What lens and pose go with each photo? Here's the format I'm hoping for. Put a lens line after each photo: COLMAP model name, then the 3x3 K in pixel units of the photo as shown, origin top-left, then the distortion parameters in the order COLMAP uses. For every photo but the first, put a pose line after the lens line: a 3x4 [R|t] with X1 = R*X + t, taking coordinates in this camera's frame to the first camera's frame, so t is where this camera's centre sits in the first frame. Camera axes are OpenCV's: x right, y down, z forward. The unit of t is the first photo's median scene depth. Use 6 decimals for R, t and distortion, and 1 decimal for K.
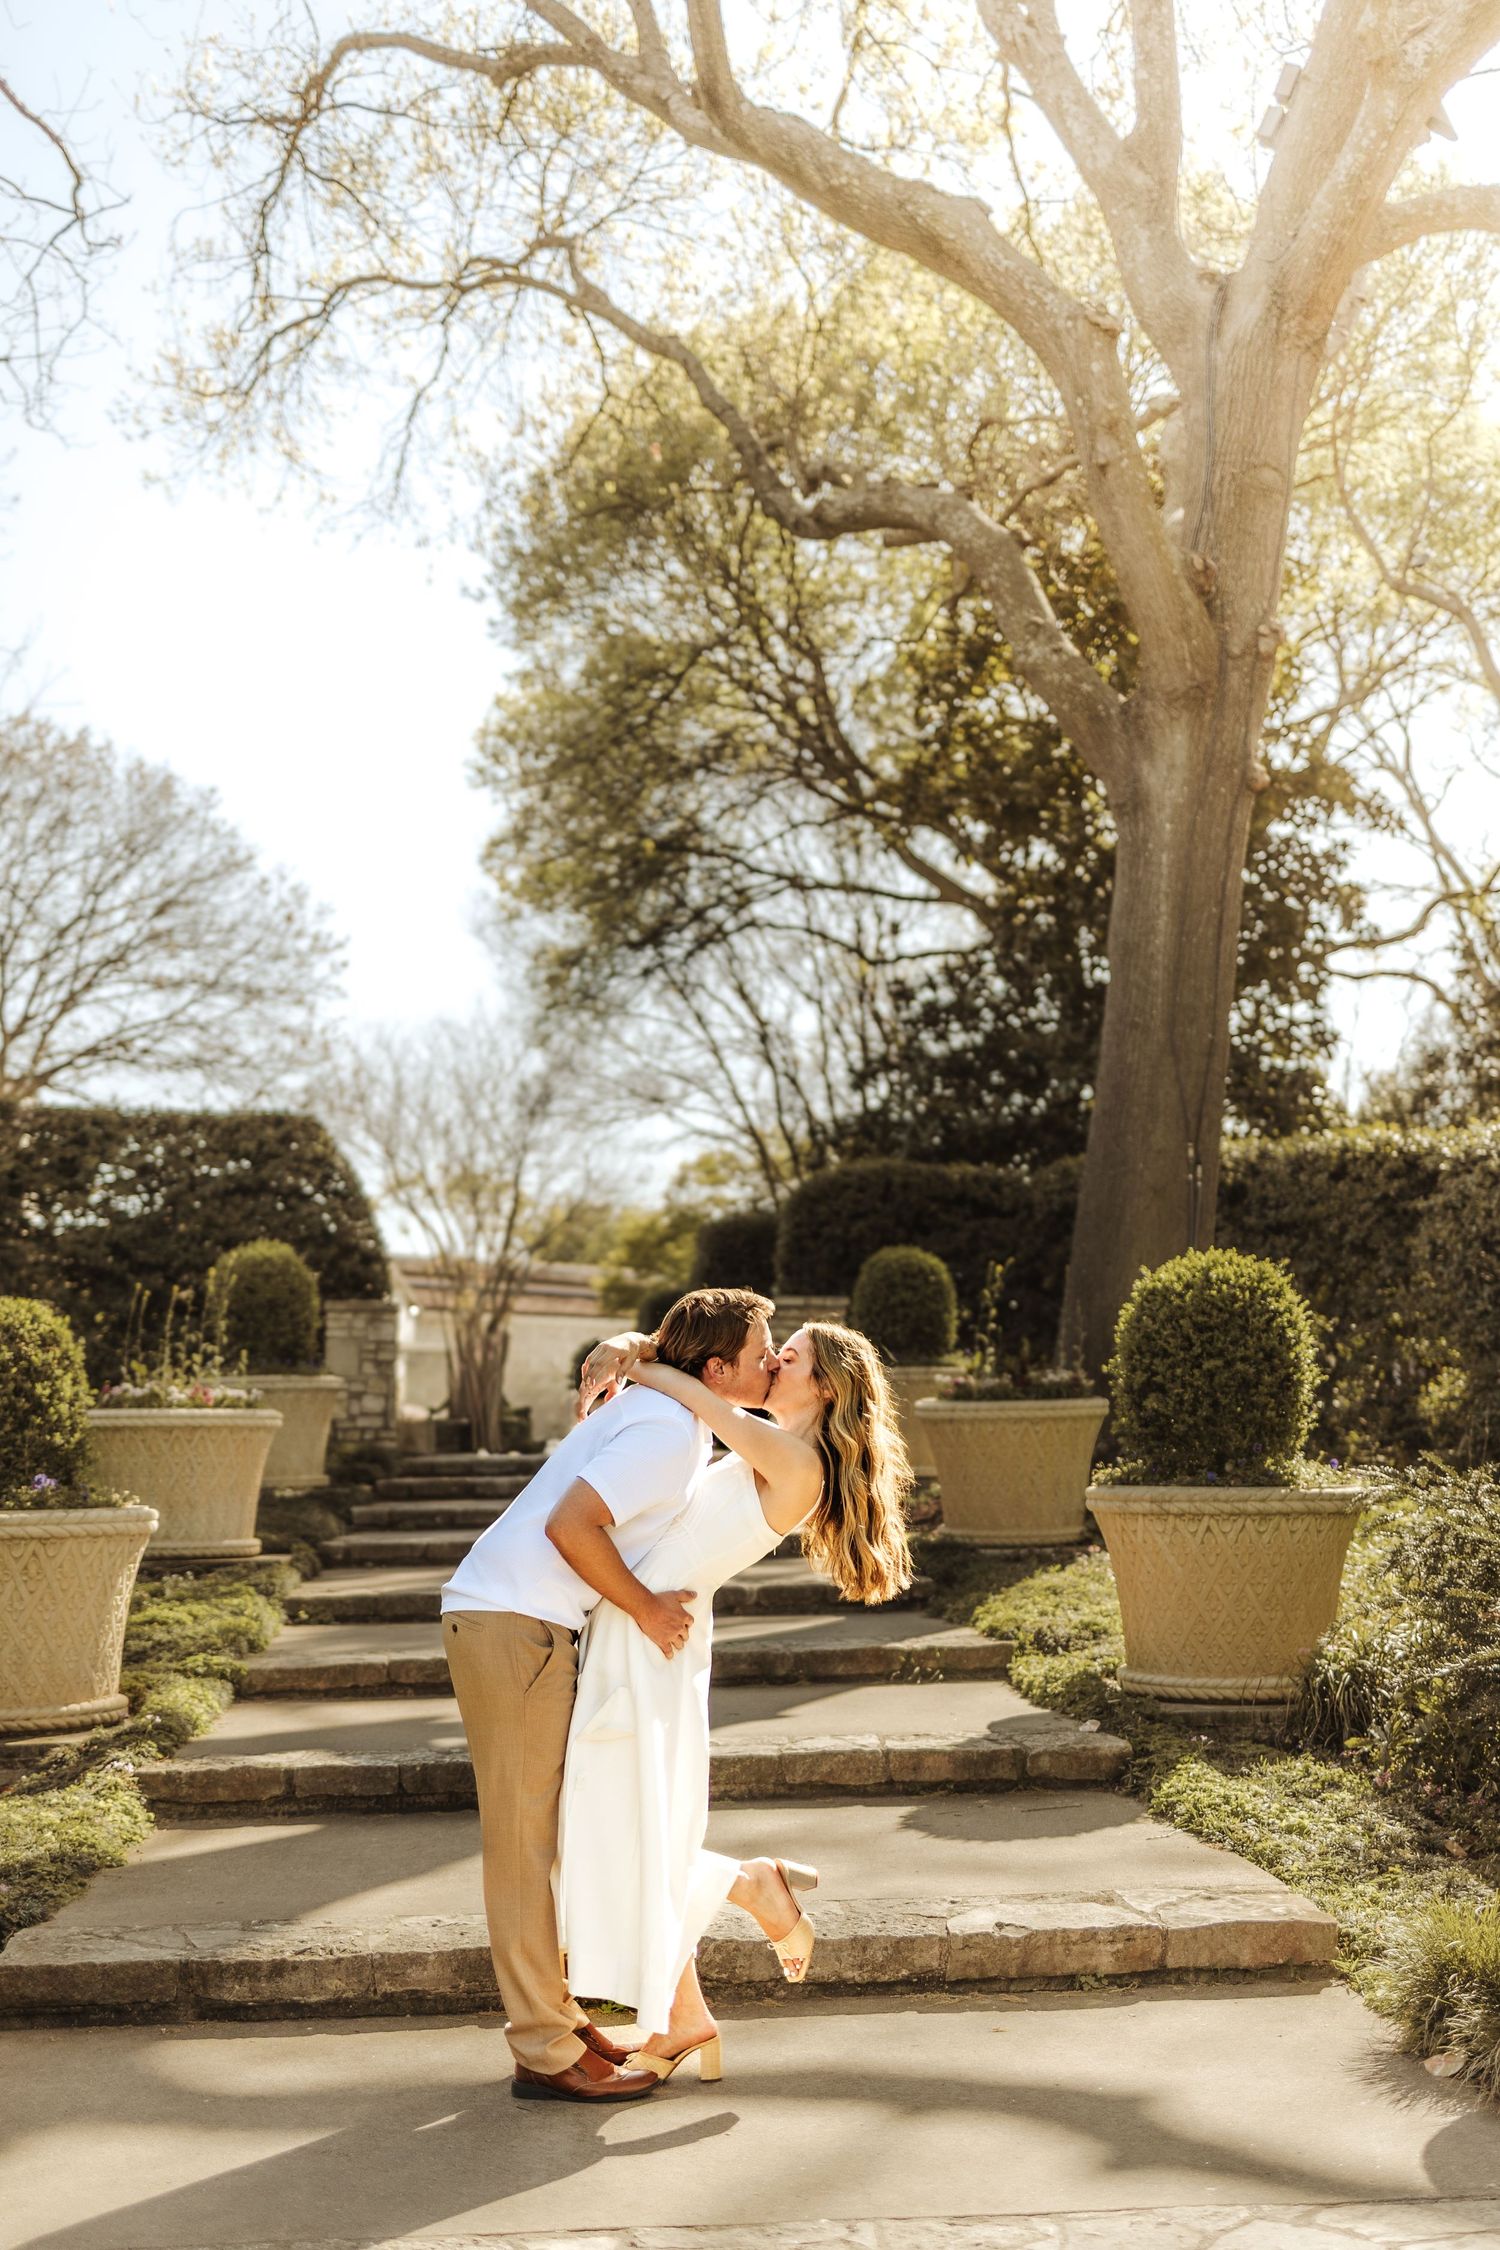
lens RADIAL K [[2172.6, 0, 747.7], [0, 2172.6, 1119.5], [0, 0, 1]] dist [0.078412, 0.003997]
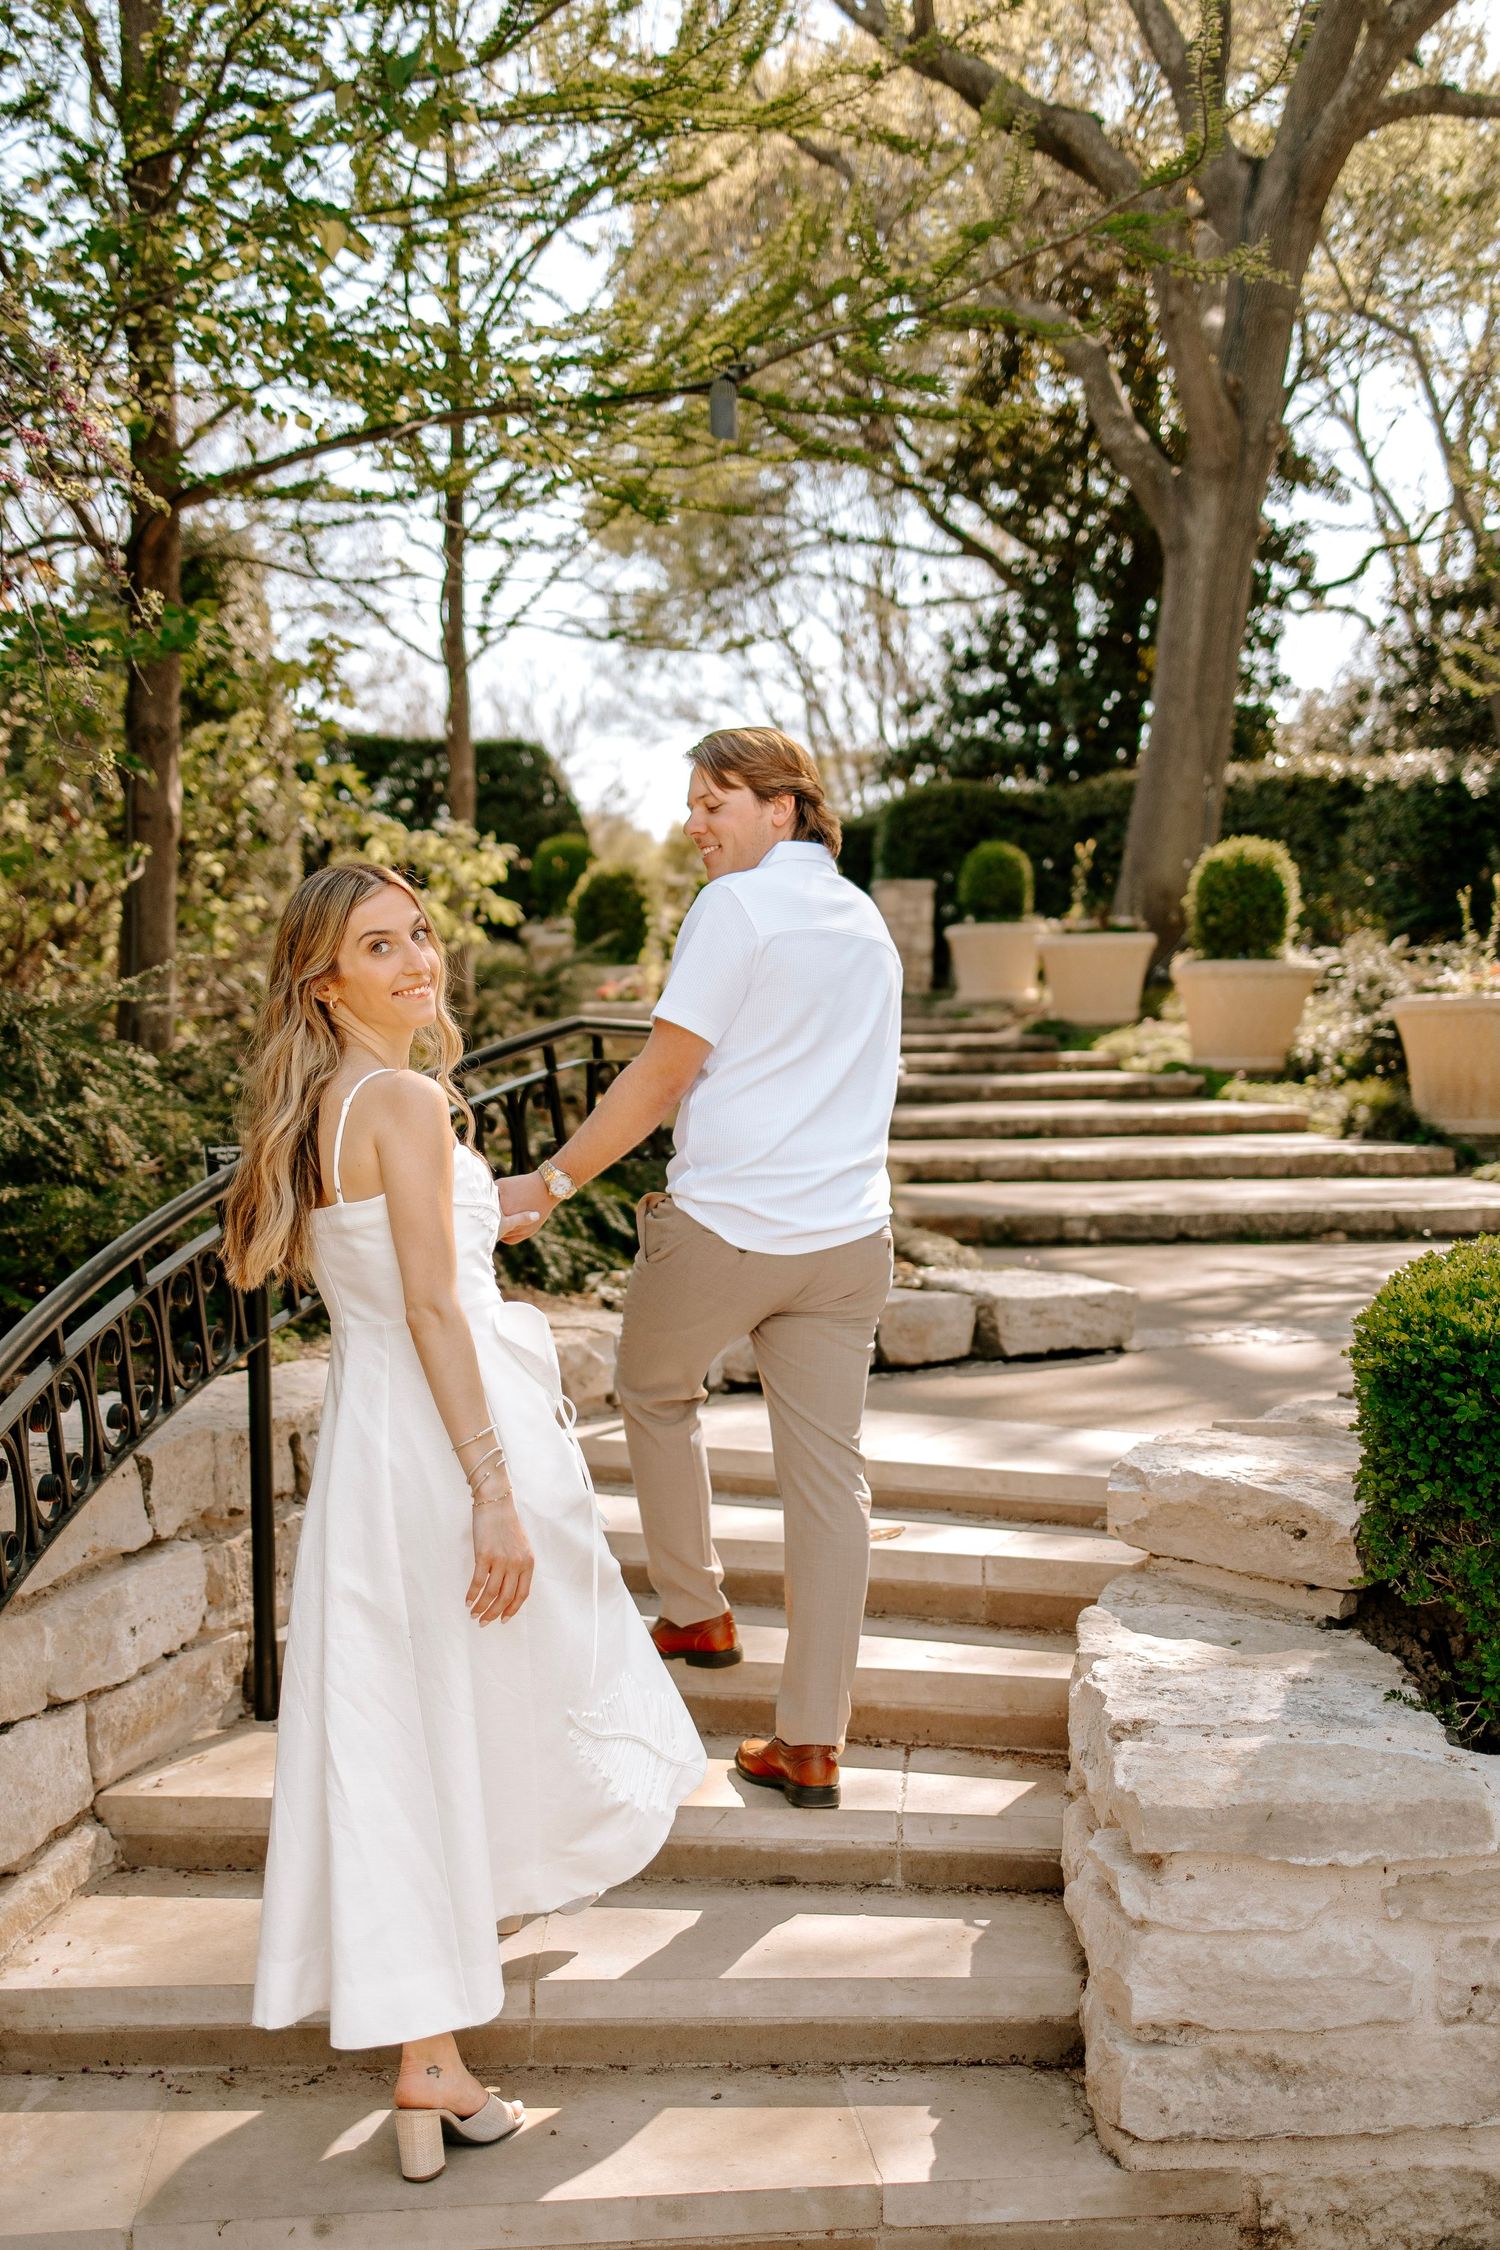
lens RADIAL K [[2172.6, 0, 747.7], [0, 2172.6, 1119.5], [0, 0, 1]] dist [0.078412, 0.003997]
pose [[0.999256, 0.001382, 0.038555, -0.086941], [-0.008207, 0.984095, 0.177451, -0.009767], [-0.037697, -0.177636, 0.983374, -0.264468]]
